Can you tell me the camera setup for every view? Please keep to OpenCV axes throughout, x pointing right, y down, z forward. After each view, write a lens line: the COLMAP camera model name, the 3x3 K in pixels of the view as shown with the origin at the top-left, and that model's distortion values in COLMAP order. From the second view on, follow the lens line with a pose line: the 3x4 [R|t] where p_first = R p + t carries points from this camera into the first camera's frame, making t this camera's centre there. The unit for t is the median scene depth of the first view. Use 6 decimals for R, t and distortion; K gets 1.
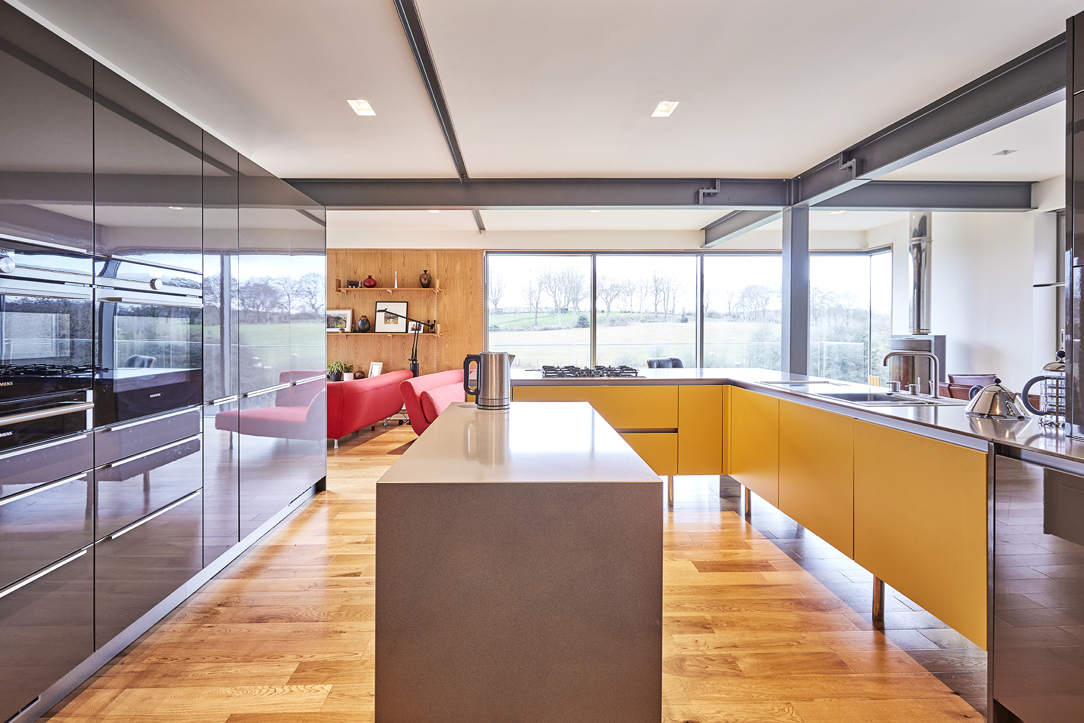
lens RADIAL K [[488.8, 0, 540.3], [0, 488.8, 341.2], [0, 0, 1]] dist [-0.001574, -0.000033]
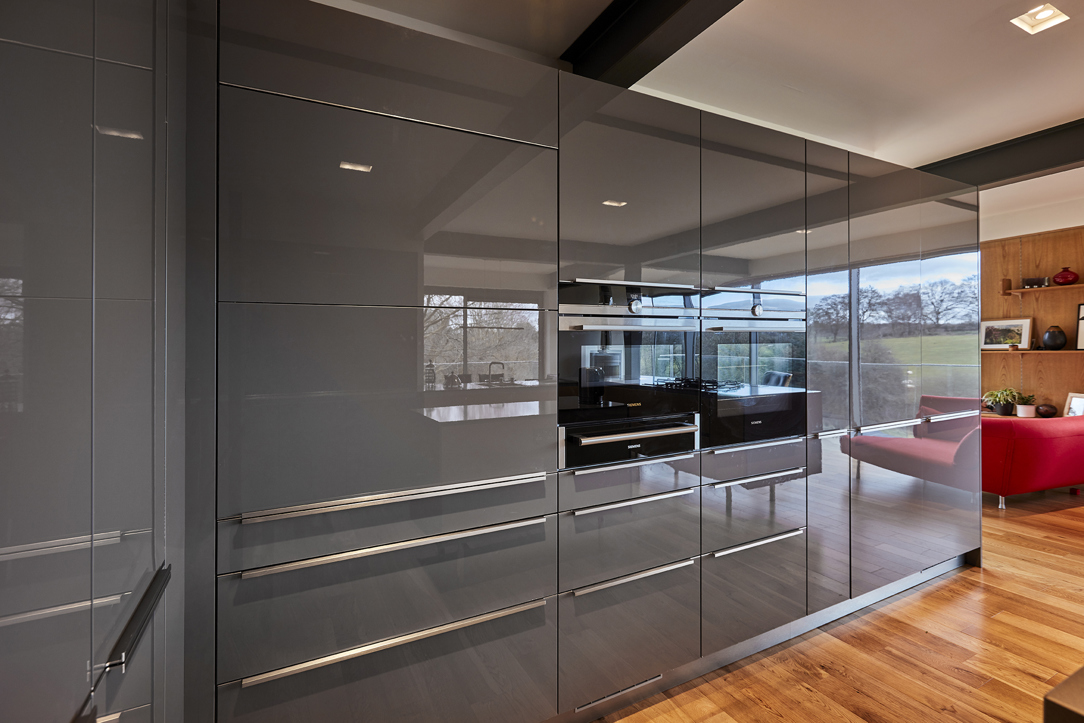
lens RADIAL K [[488.8, 0, 540.3], [0, 488.8, 341.2], [0, 0, 1]] dist [-0.001574, -0.000033]
pose [[0.396842, -0.012595, -0.917801, -0.028295], [-0.013221, 0.999724, -0.019436, -0.016695], [0.917792, 0.019847, 0.396566, 0.114782]]
